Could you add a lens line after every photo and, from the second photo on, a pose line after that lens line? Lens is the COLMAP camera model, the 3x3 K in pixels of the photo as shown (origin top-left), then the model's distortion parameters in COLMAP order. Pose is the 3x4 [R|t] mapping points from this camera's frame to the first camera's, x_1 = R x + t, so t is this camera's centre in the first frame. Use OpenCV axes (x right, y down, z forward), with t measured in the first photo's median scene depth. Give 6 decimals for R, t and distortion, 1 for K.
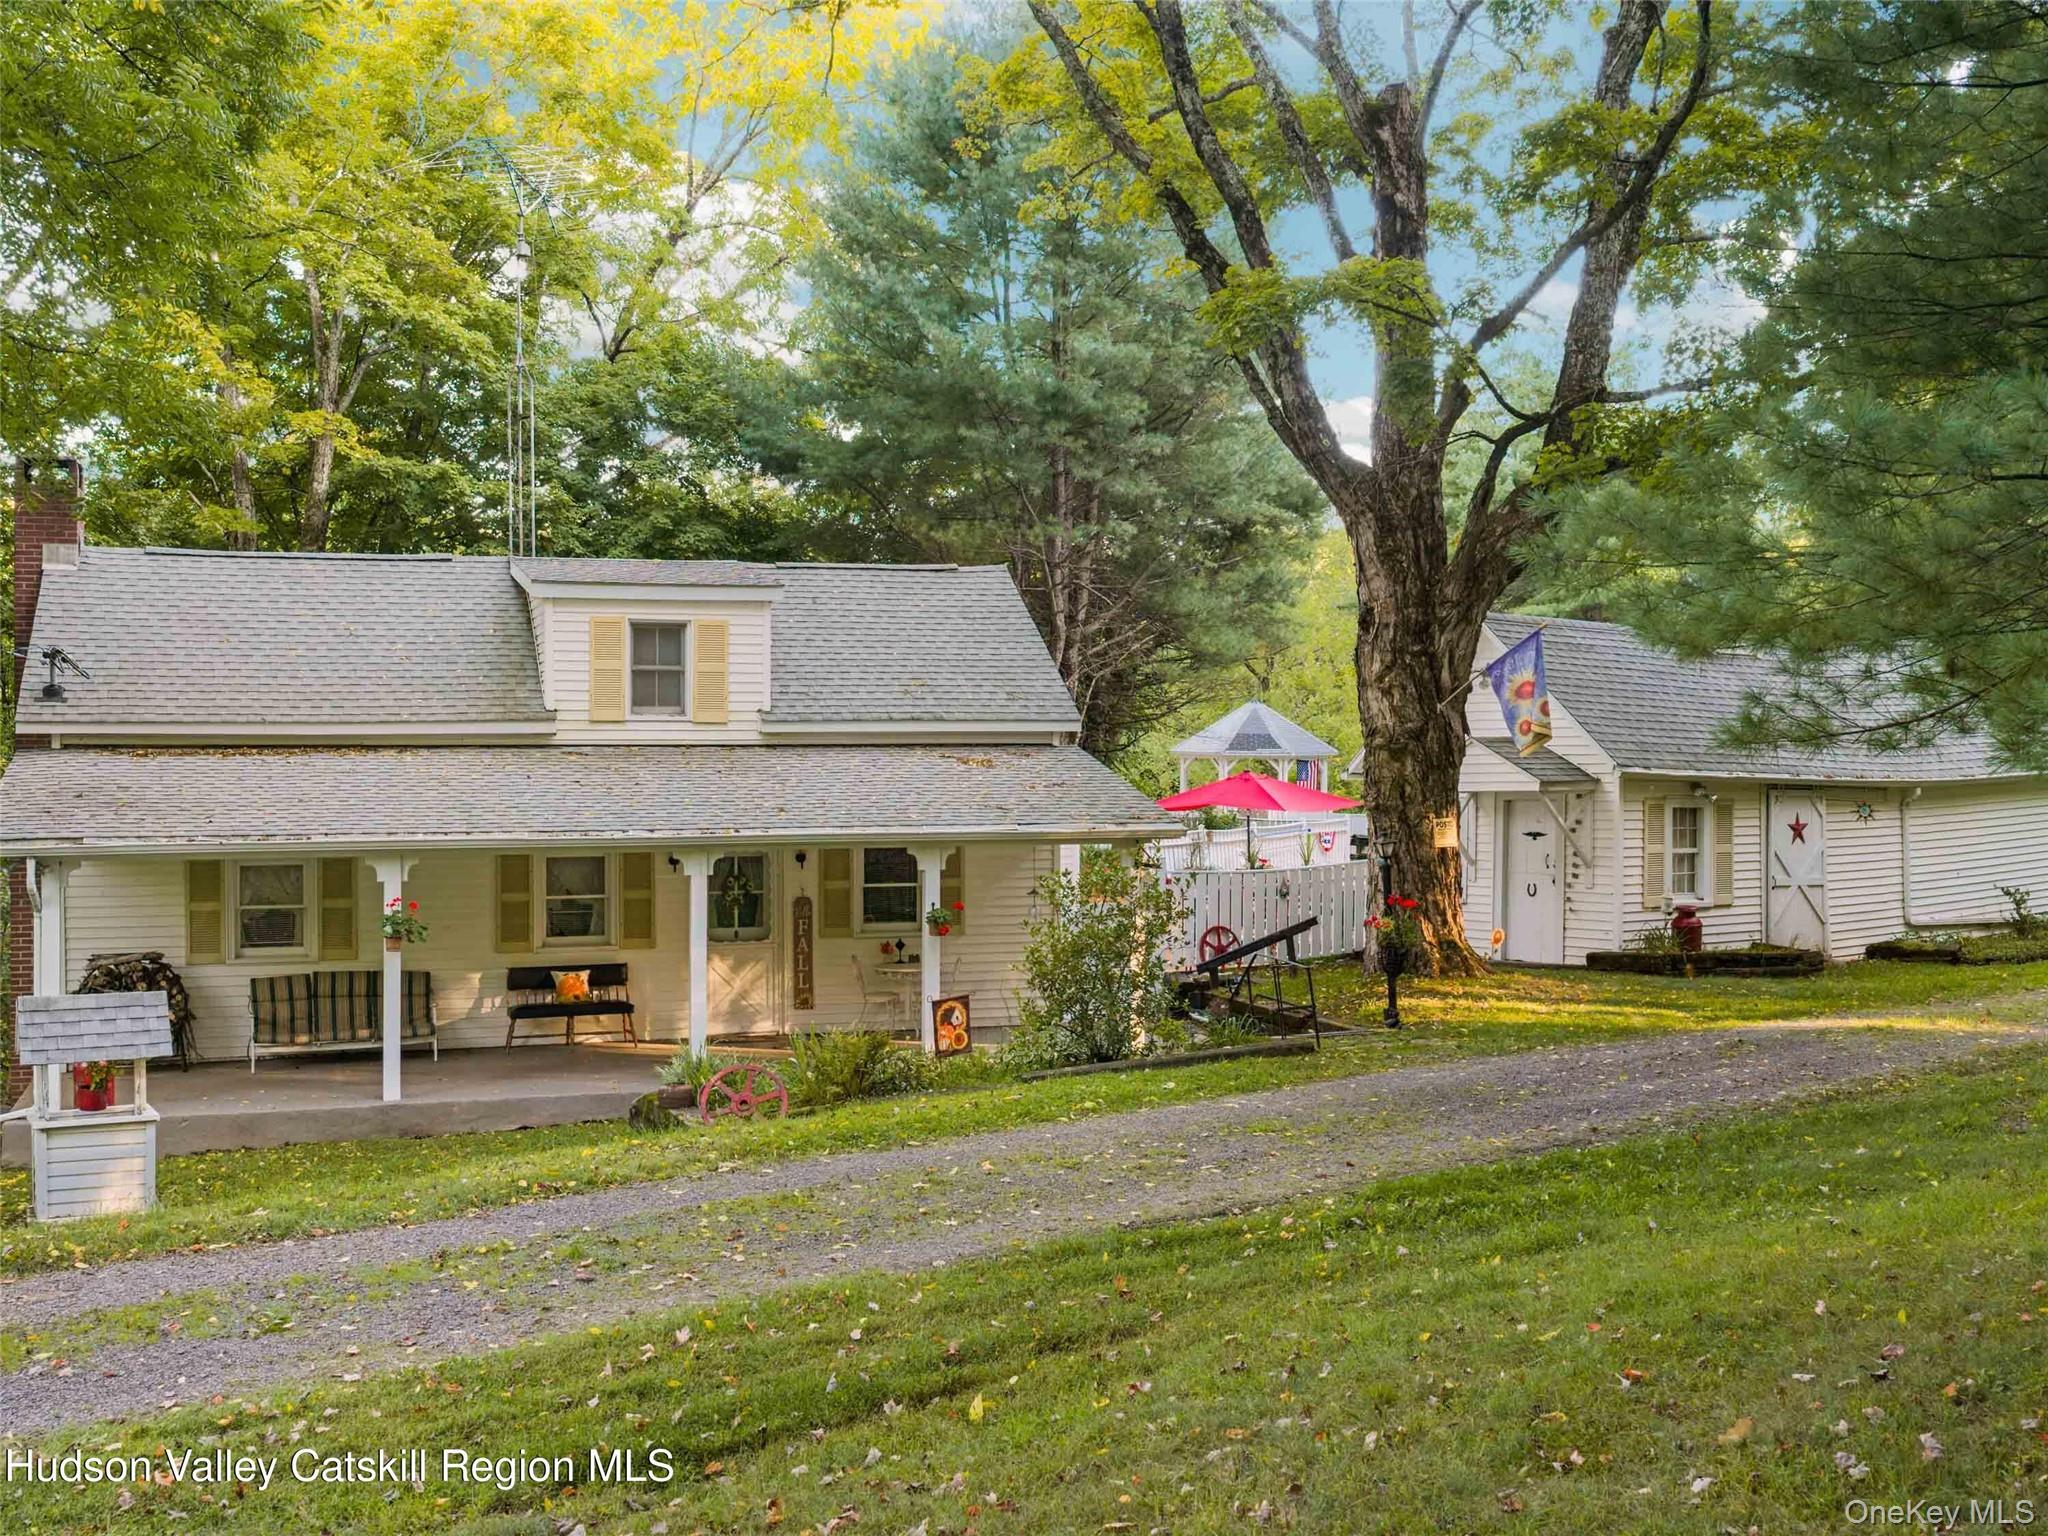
lens RADIAL K [[2273.0, 0, 1024.0], [0, 2273.0, 768.0], [0, 0, 1]] dist [0.029396, -0.005762]
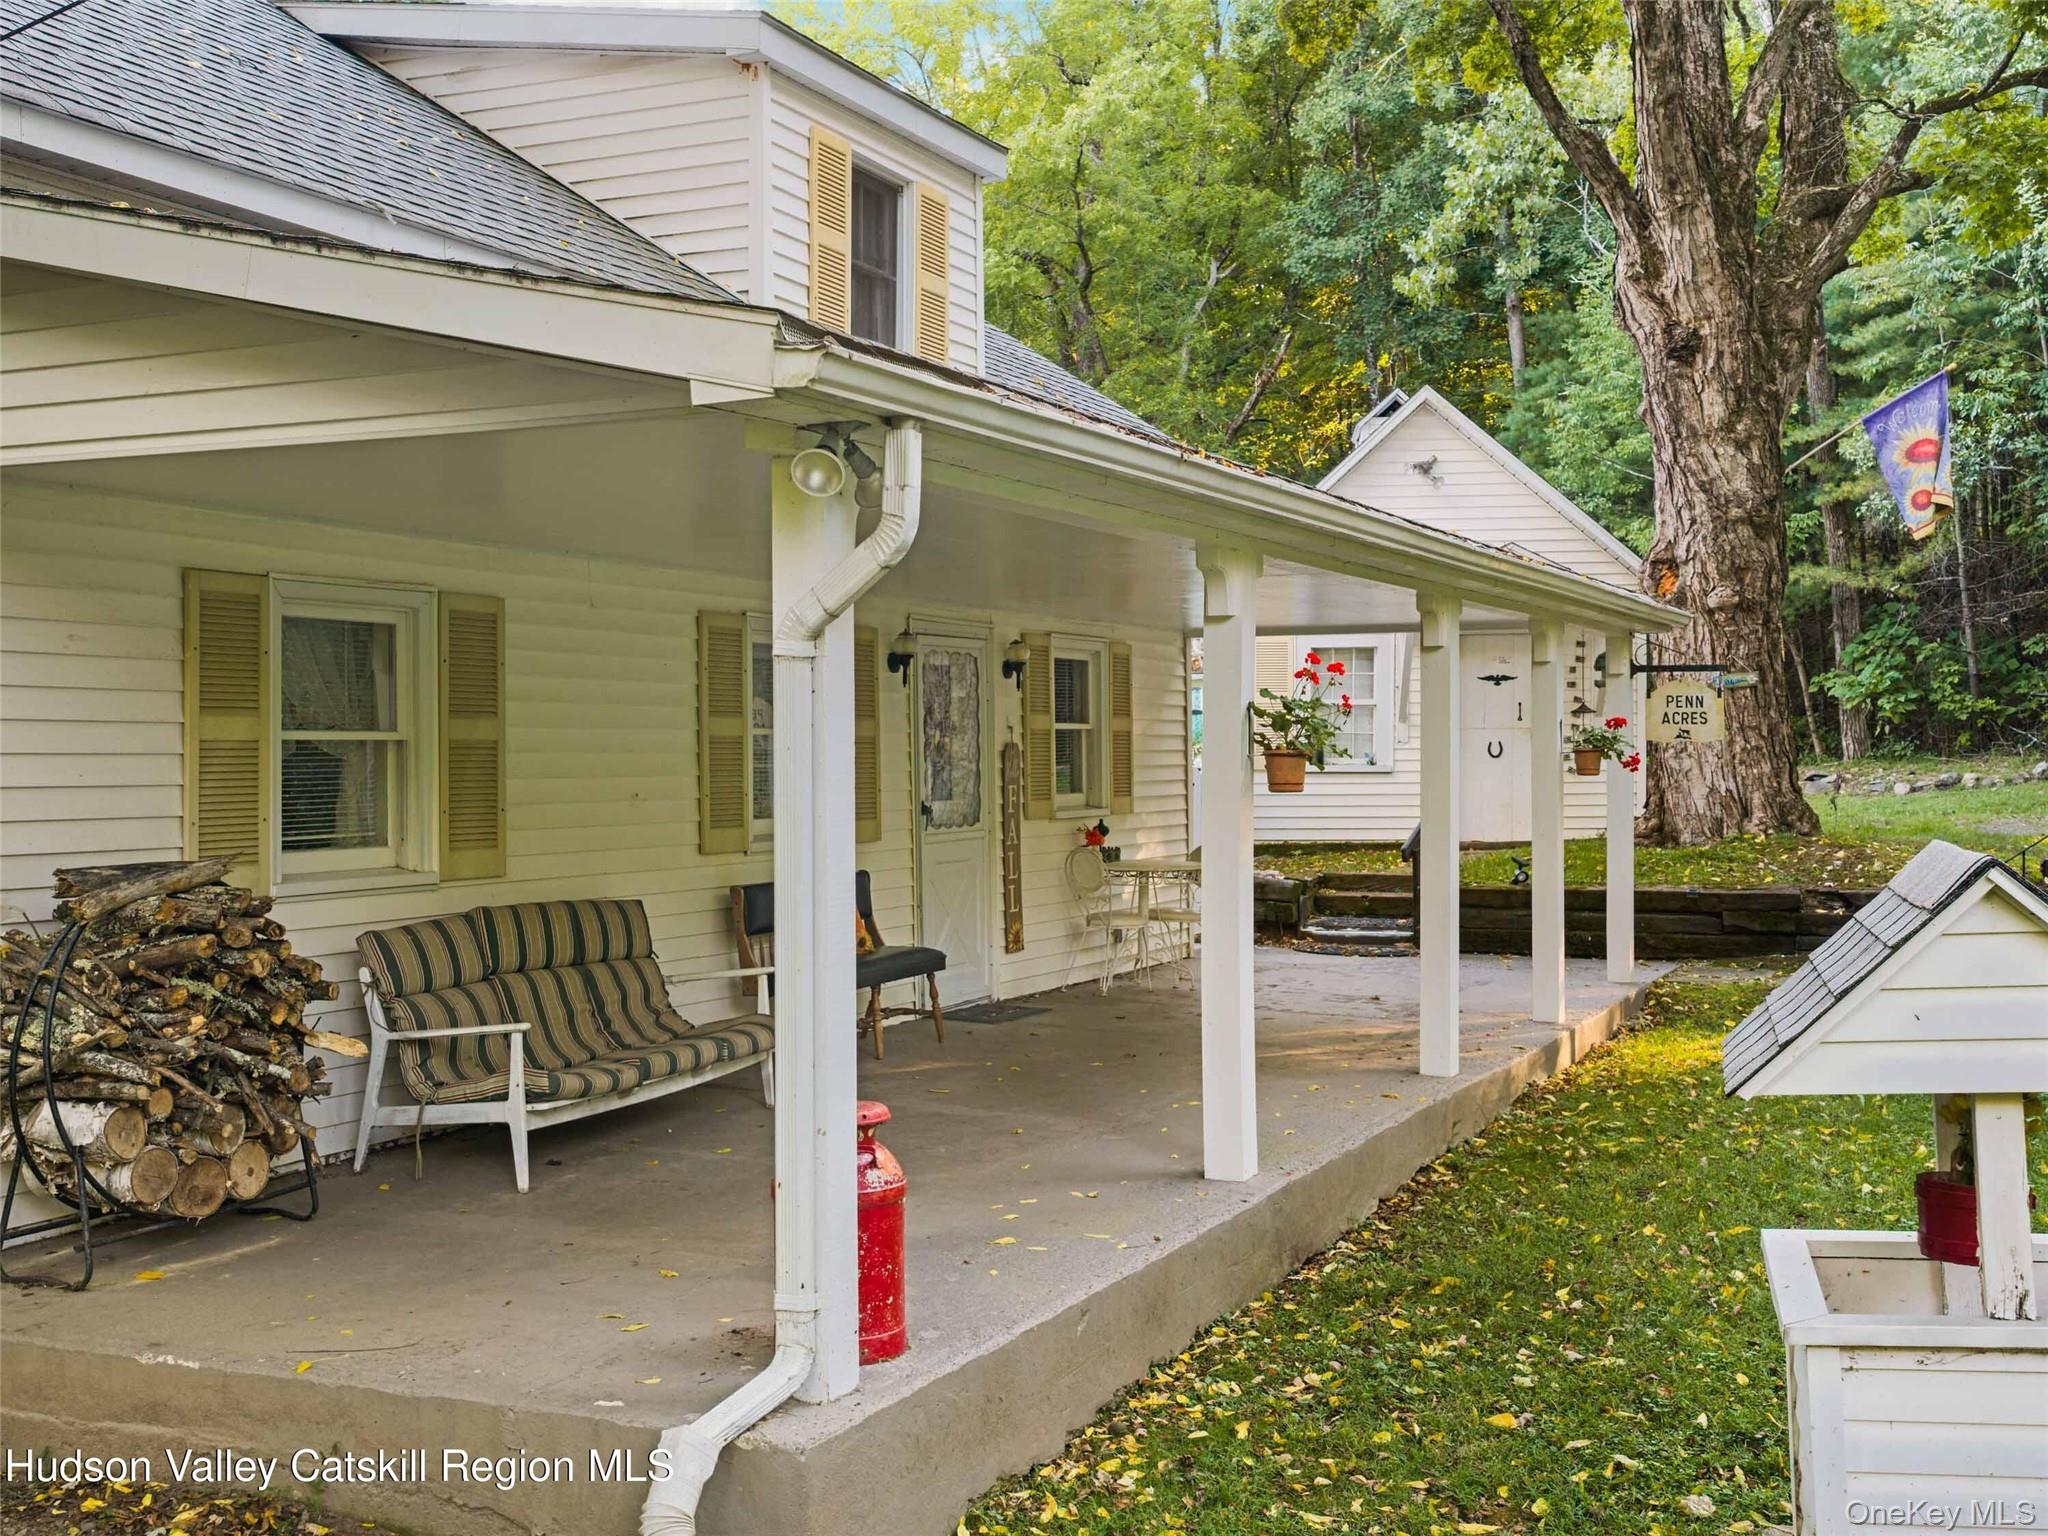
lens RADIAL K [[2273.0, 0, 1024.0], [0, 2273.0, 768.0], [0, 0, 1]] dist [0.029396, -0.005762]
pose [[0.672168, -0.004342, 0.740386, -0.524940], [0.006846, 0.999977, -0.000351, 0.067063], [-0.740367, 0.005304, 0.672182, 0.681070]]
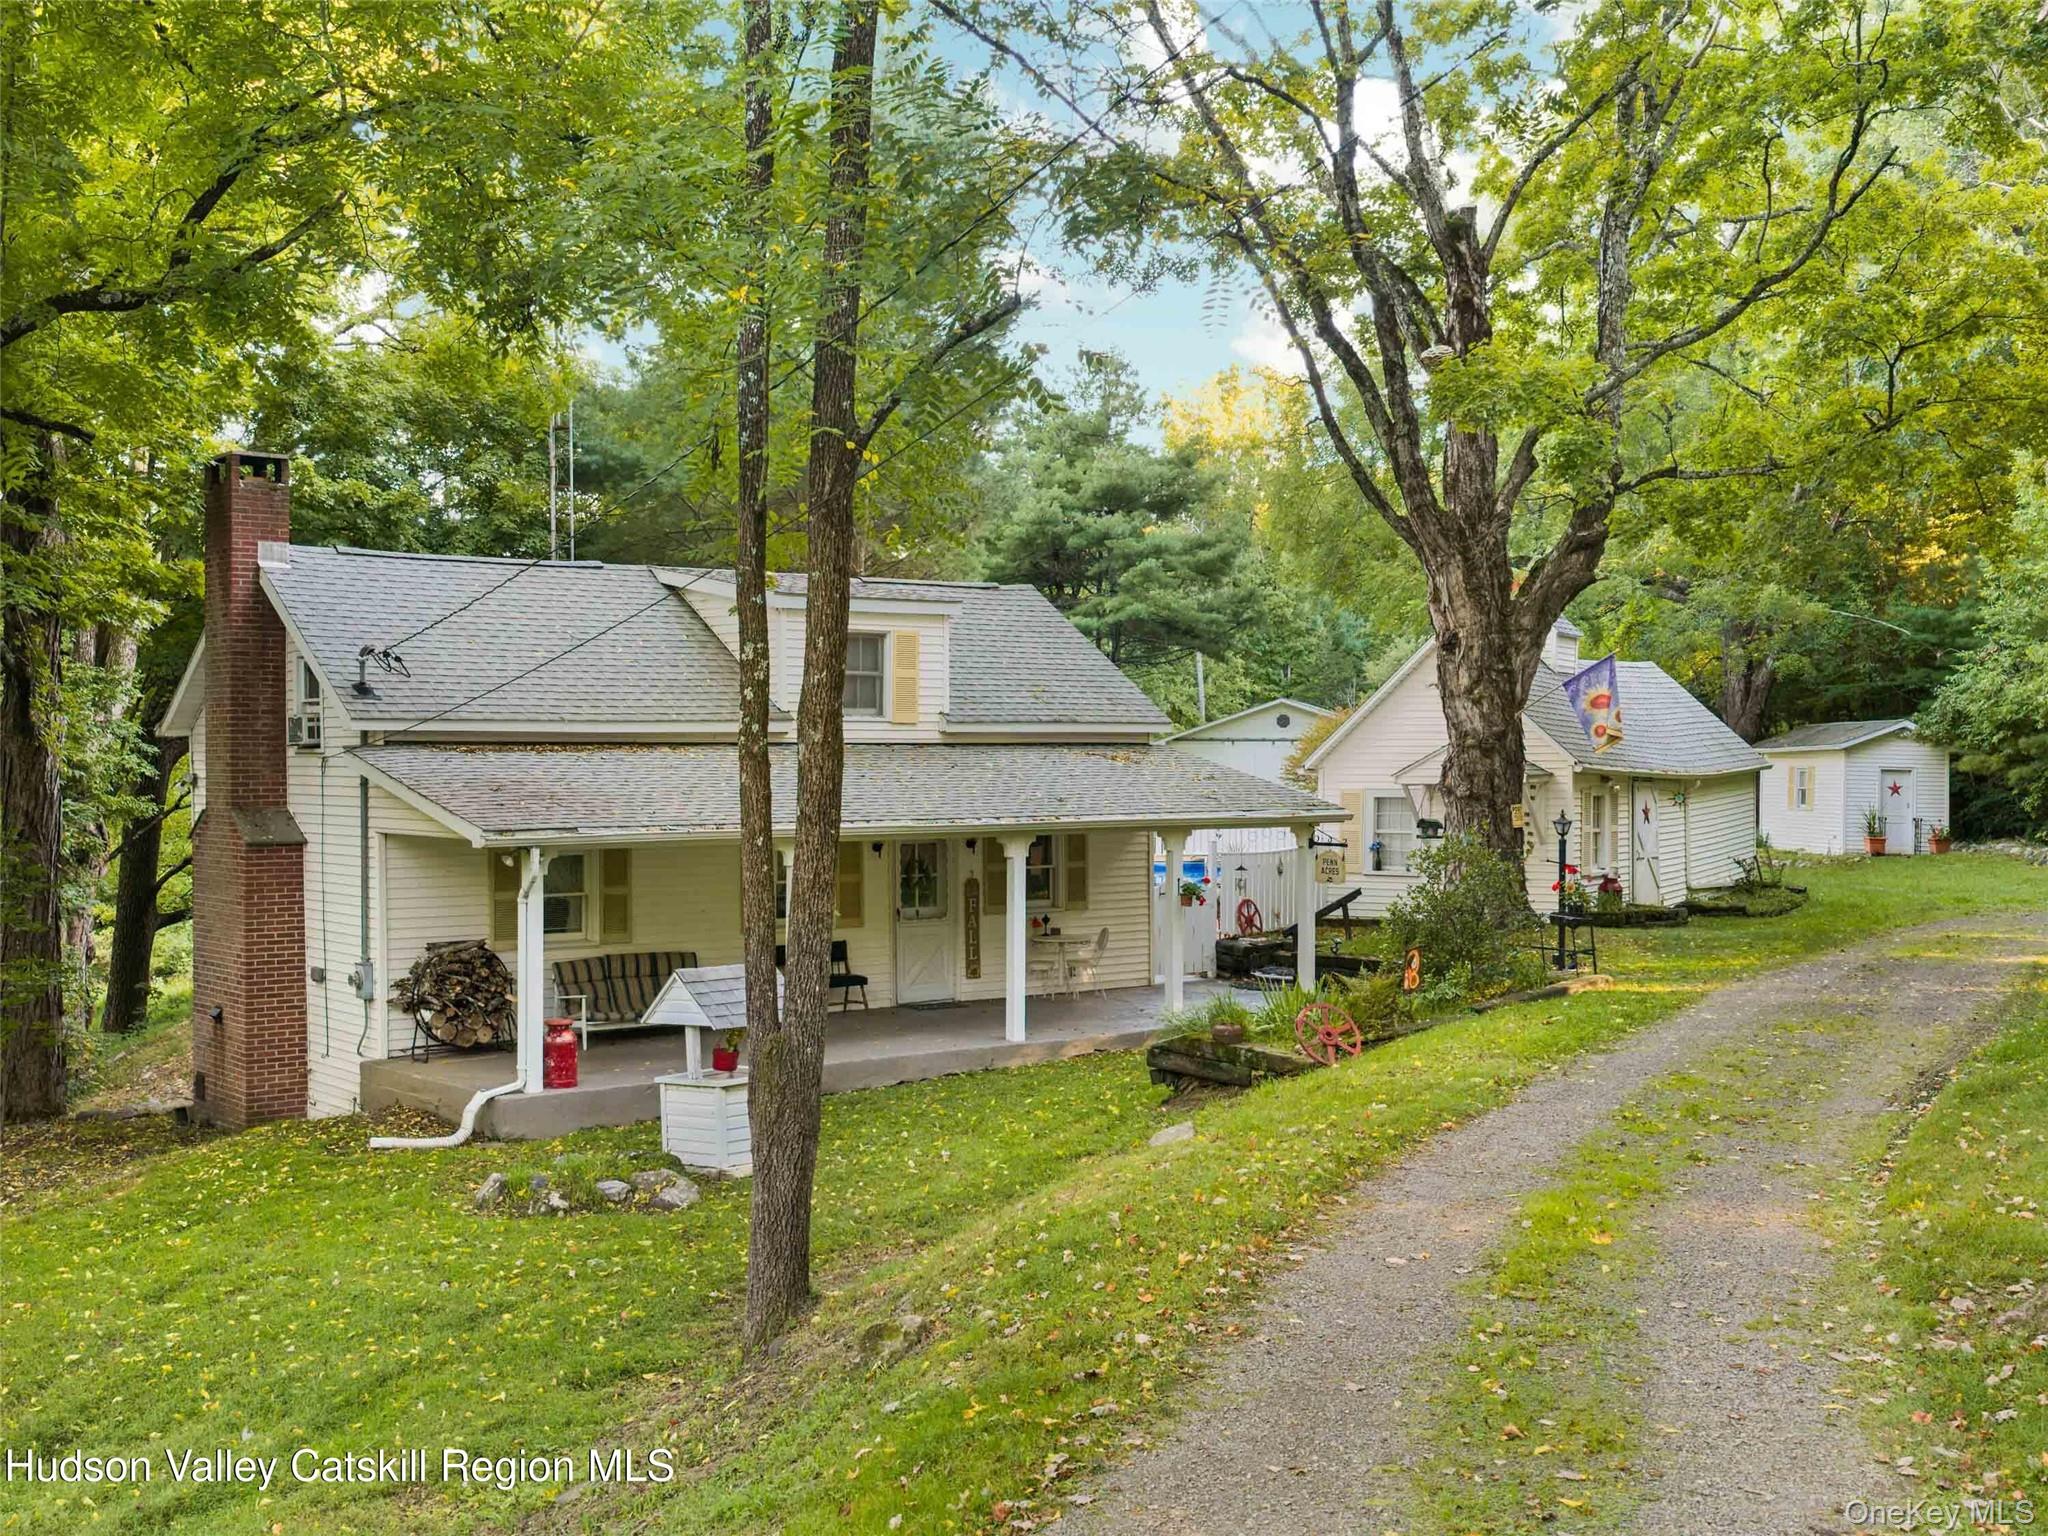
lens RADIAL K [[2273.0, 0, 1024.0], [0, 2273.0, 768.0], [0, 0, 1]] dist [0.029396, -0.005762]
pose [[0.936370, -0.001023, 0.351013, -0.499889], [0.001309, 0.999999, -0.000577, 0.002786], [-0.351012, 0.001000, 0.936370, -0.066593]]
